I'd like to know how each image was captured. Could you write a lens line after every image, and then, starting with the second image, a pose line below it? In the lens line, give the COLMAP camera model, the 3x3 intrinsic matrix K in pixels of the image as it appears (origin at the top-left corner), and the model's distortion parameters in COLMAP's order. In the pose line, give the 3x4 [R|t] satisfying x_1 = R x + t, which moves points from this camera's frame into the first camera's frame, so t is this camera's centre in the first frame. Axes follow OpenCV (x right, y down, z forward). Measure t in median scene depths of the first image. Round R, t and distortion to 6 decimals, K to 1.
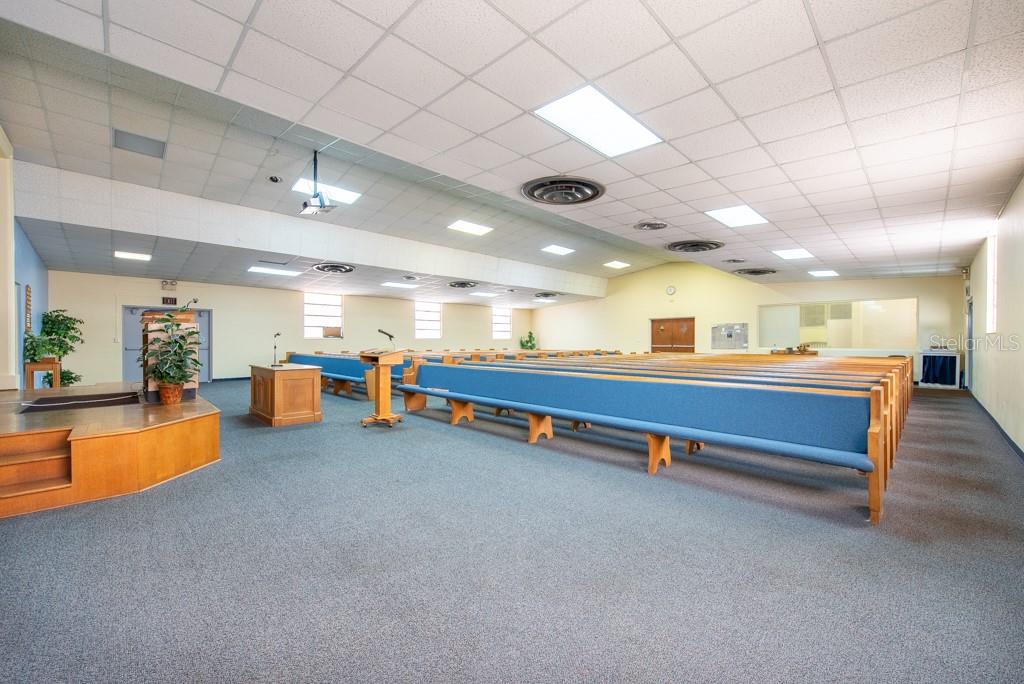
lens RADIAL K [[401.4, 0, 510.1], [0, 401.4, 339.6], [0, 0, 1]] dist [0.010815, -0.000967]
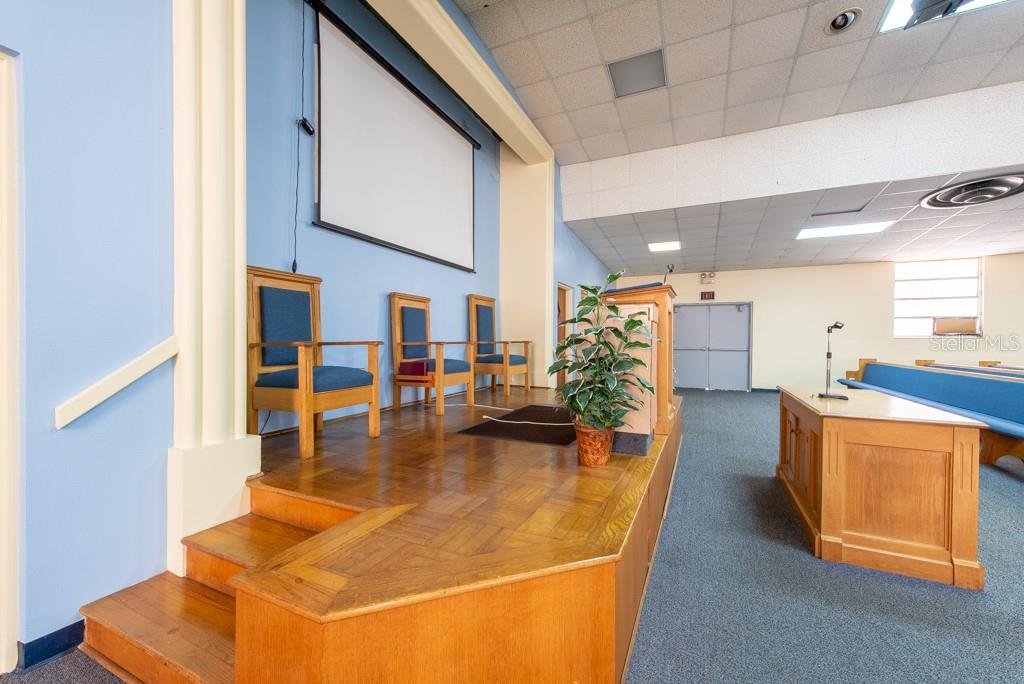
lens RADIAL K [[401.4, 0, 512.6], [0, 401.4, 347.3], [0, 0, 1]] dist [0.010815, -0.000967]
pose [[0.347178, 0.017626, -0.937634, -0.130089], [-0.000946, 0.999829, 0.018444, 0.001302], [0.937799, -0.005516, 0.347136, 0.235157]]
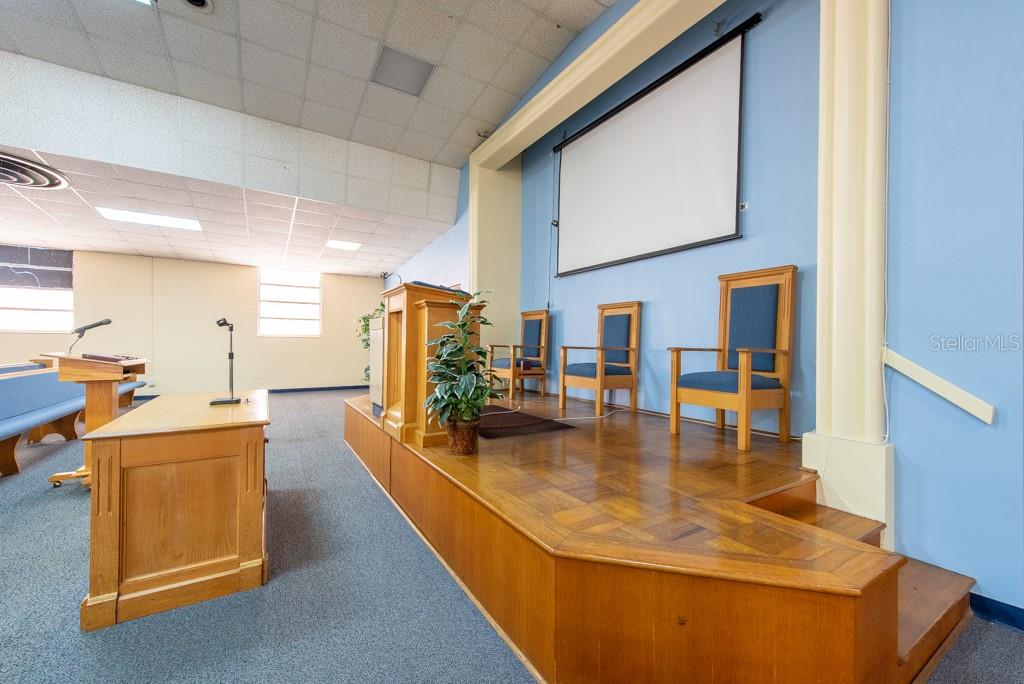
lens RADIAL K [[401.4, 0, 513.7], [0, 401.4, 343.2], [0, 0, 1]] dist [0.010815, -0.000967]
pose [[-0.977475, -0.007611, 0.210914, -0.424422], [-0.009155, 0.999938, -0.006346, 0.002552], [-0.210852, -0.008134, -0.977484, 0.595937]]
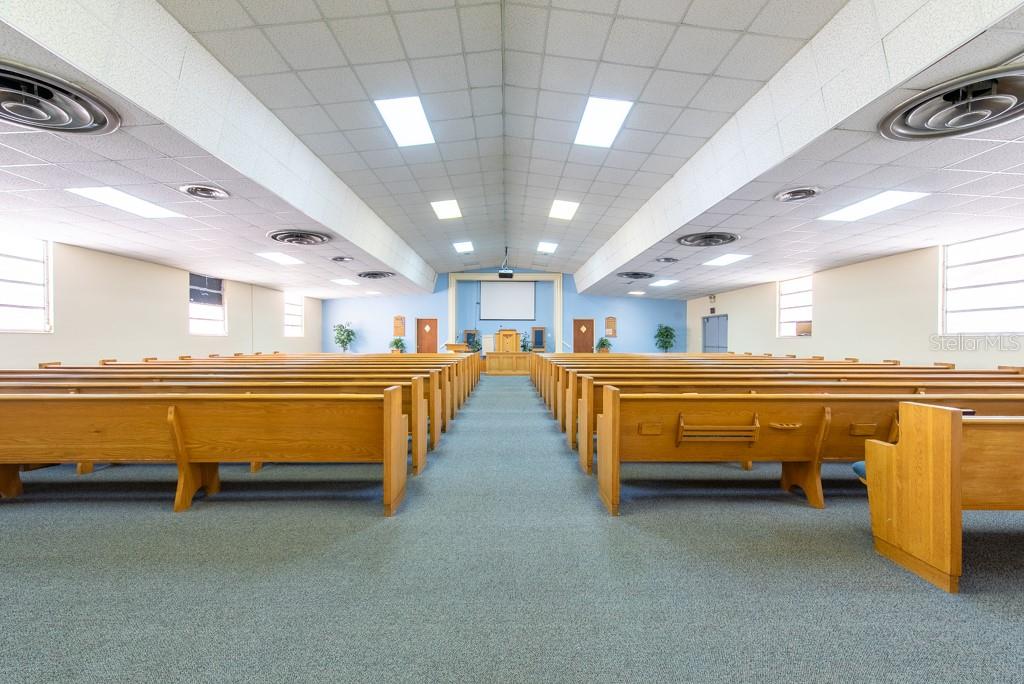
lens RADIAL K [[401.4, 0, 512.4], [0, 401.4, 342.2], [0, 0, 1]] dist [0.010815, -0.000967]
pose [[-0.684818, 0.001626, -0.728712, 0.457101], [0.003337, 0.999994, -0.000905, 0.006136], [0.728706, -0.003052, -0.684820, 1.141283]]
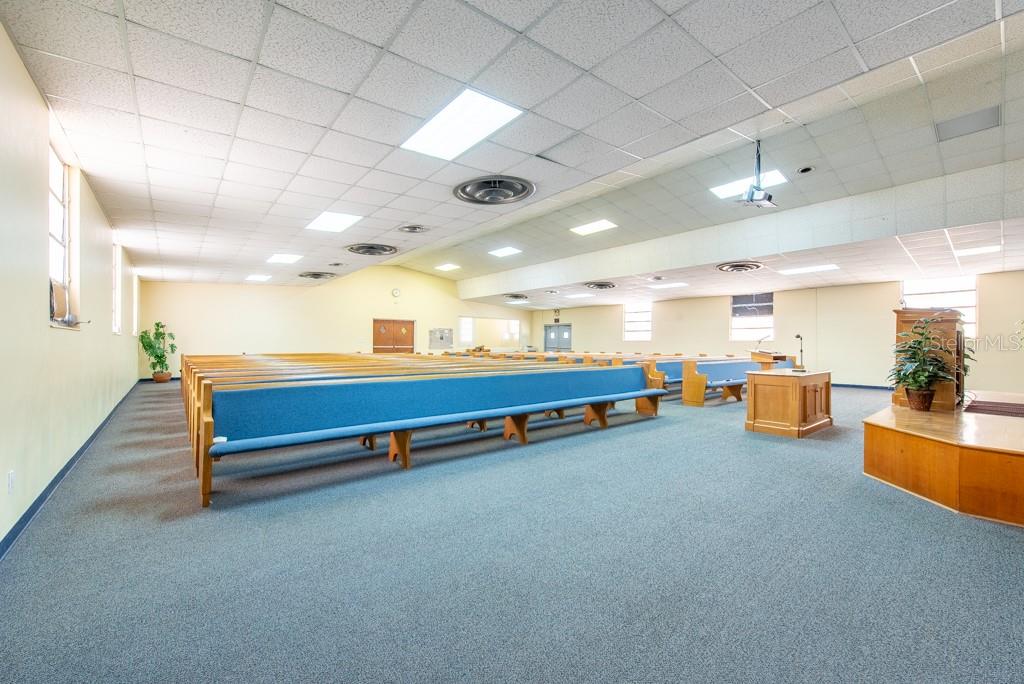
lens RADIAL K [[401.4, 0, 504.2], [0, 401.4, 346.2], [0, 0, 1]] dist [0.010815, -0.000967]
pose [[0.094337, -0.005839, 0.995523, -0.698053], [-0.012899, 0.999892, 0.007087, 0.004196], [-0.995457, -0.013510, 0.094252, 0.707567]]
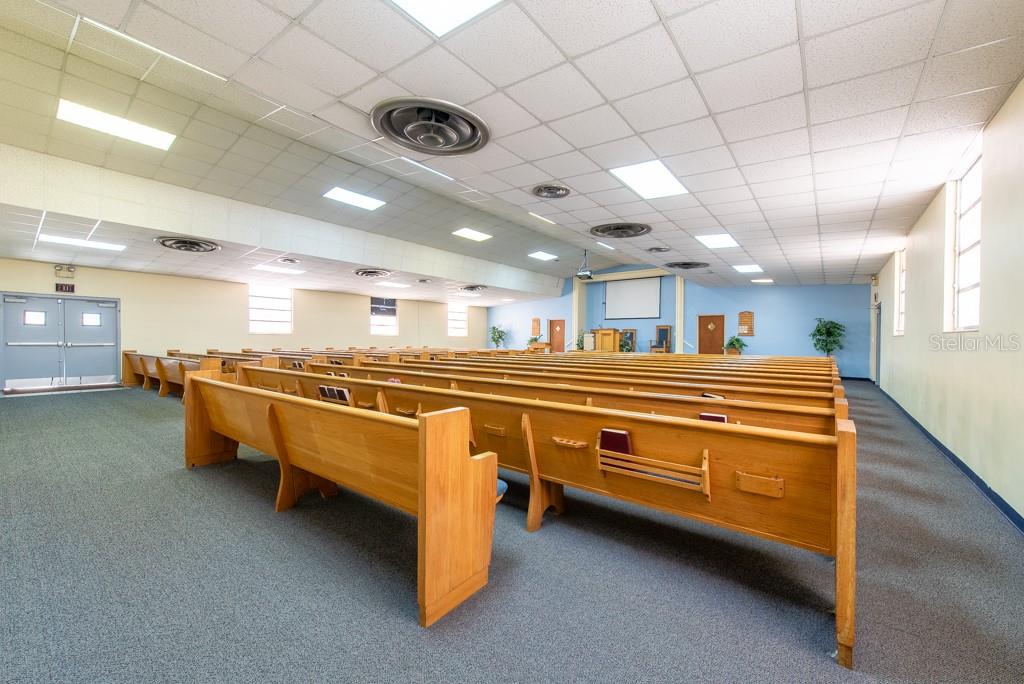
lens RADIAL K [[401.4, 0, 511.9], [0, 401.4, 343.4], [0, 0, 1]] dist [0.010815, -0.000967]
pose [[-0.990489, -0.004259, -0.137529, 0.088032], [-0.004838, 0.999981, 0.003877, 0.008266], [0.137510, 0.004506, -0.990490, 1.443318]]
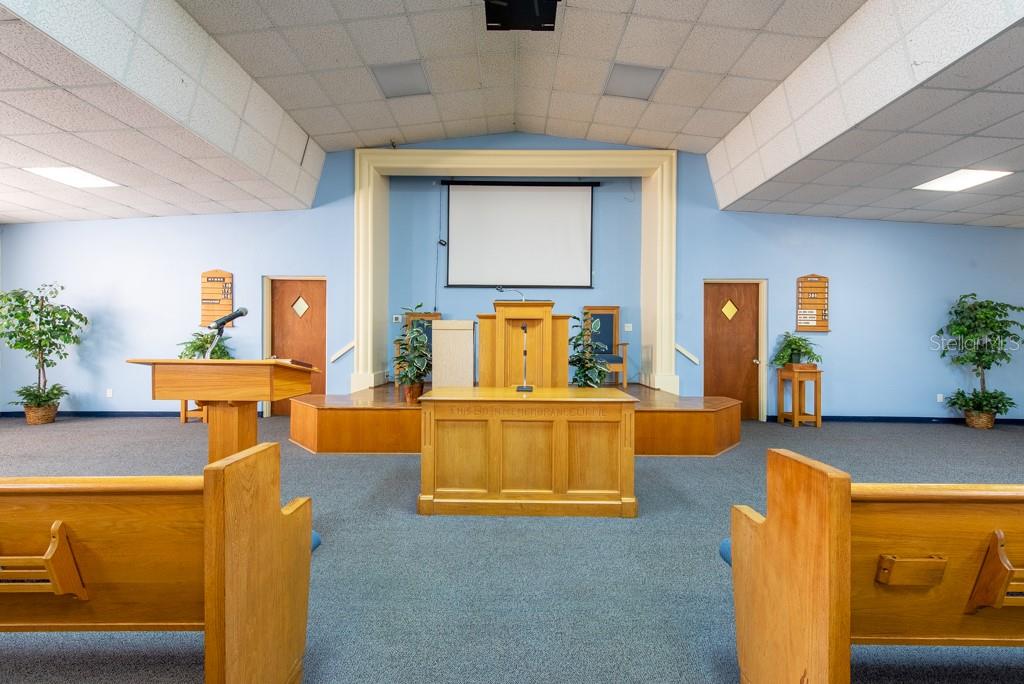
lens RADIAL K [[401.4, 0, 516.6], [0, 401.4, 342.9], [0, 0, 1]] dist [0.010815, -0.000967]
pose [[-0.697843, -0.001642, -0.716249, -0.100092], [-0.001769, 0.999998, -0.000569, 0.002405], [0.716249, 0.000870, -0.697845, 0.602933]]
